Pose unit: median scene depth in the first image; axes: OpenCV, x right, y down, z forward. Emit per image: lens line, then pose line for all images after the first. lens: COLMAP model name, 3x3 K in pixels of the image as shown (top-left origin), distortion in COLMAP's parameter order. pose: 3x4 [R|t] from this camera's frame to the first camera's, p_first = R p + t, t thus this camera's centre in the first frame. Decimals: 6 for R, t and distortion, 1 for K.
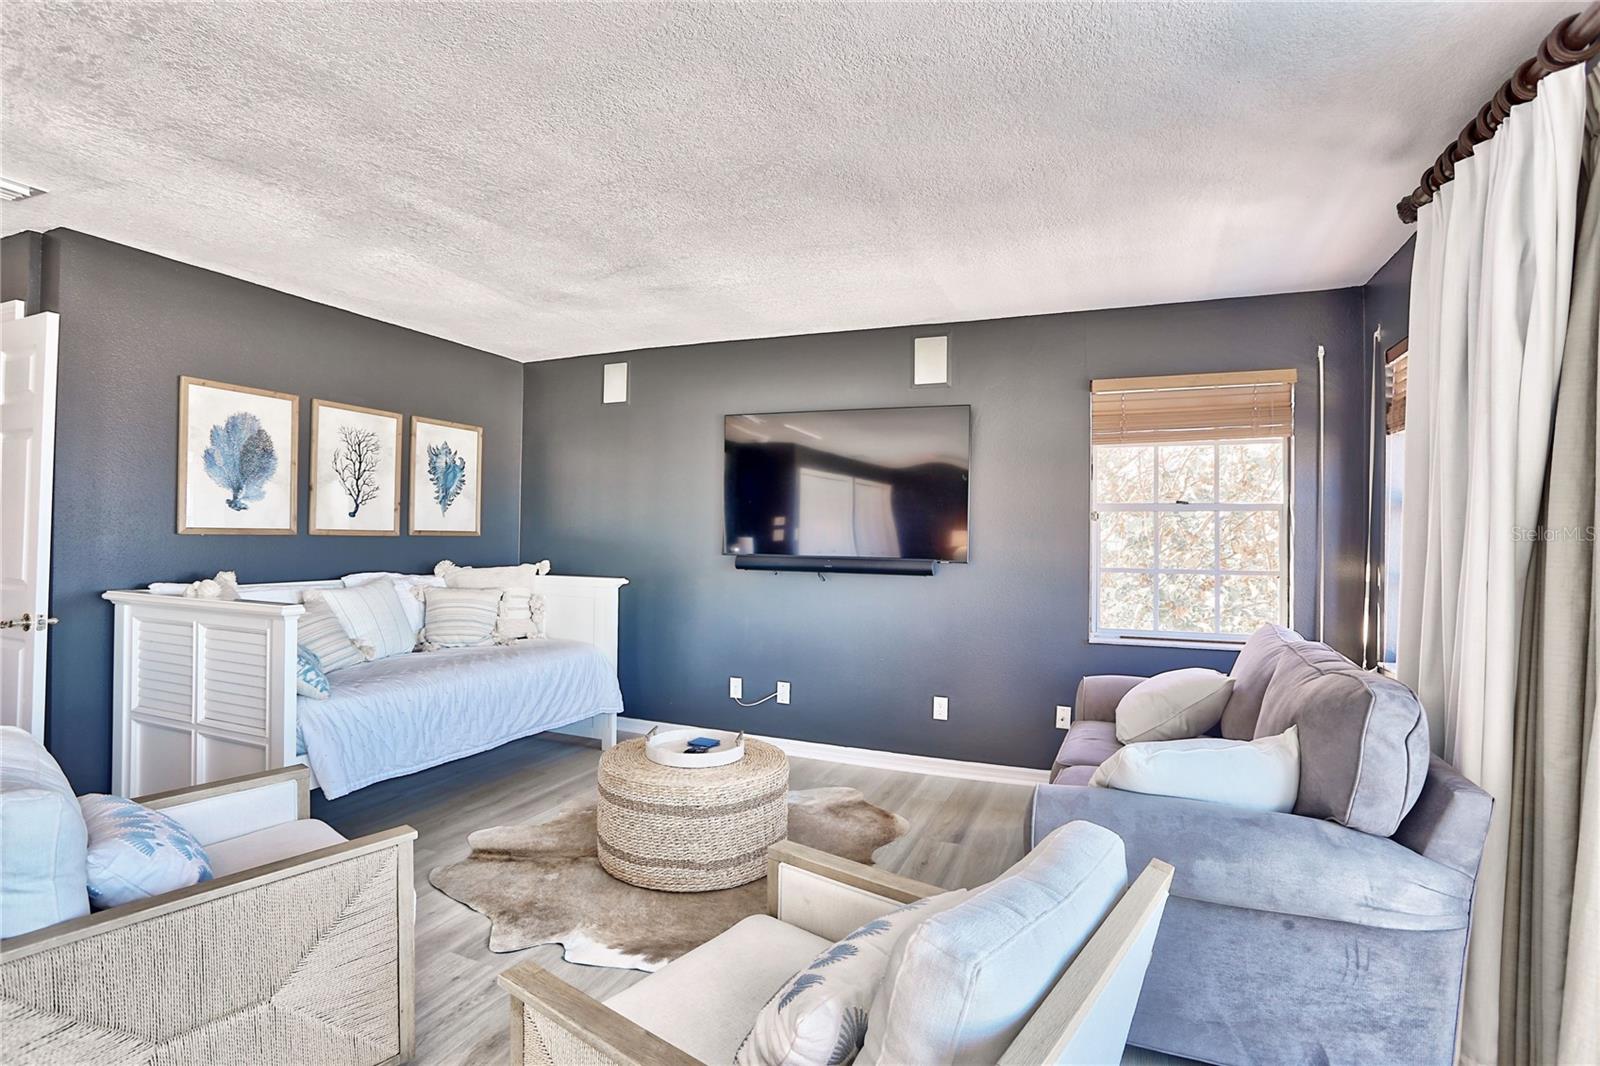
lens RADIAL K [[786.2, 0, 791.5], [0, 786.2, 525.7], [0, 0, 1]] dist [-0.074850, 0.034469]
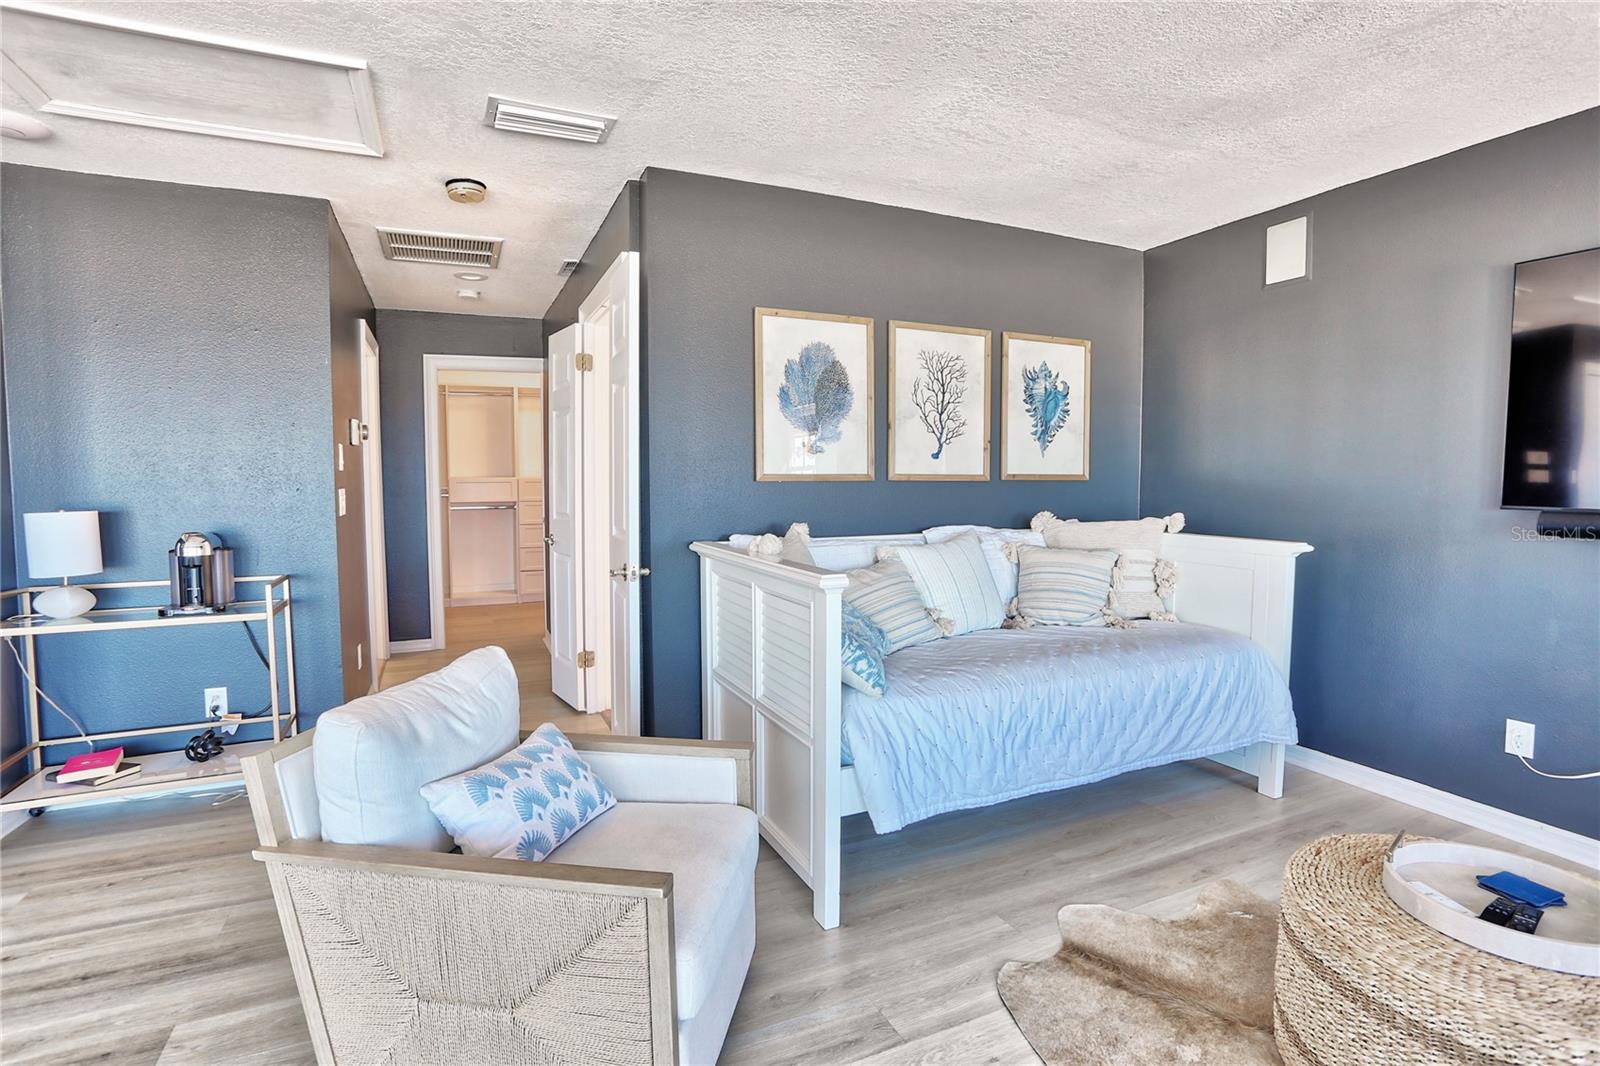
lens RADIAL K [[786.2, 0, 791.5], [0, 786.2, 525.7], [0, 0, 1]] dist [-0.074850, 0.034469]
pose [[0.732722, 0.028697, -0.679922, -0.109113], [0.019431, 0.997821, 0.063054, 0.004628], [0.680250, -0.059413, 0.730568, 0.281898]]
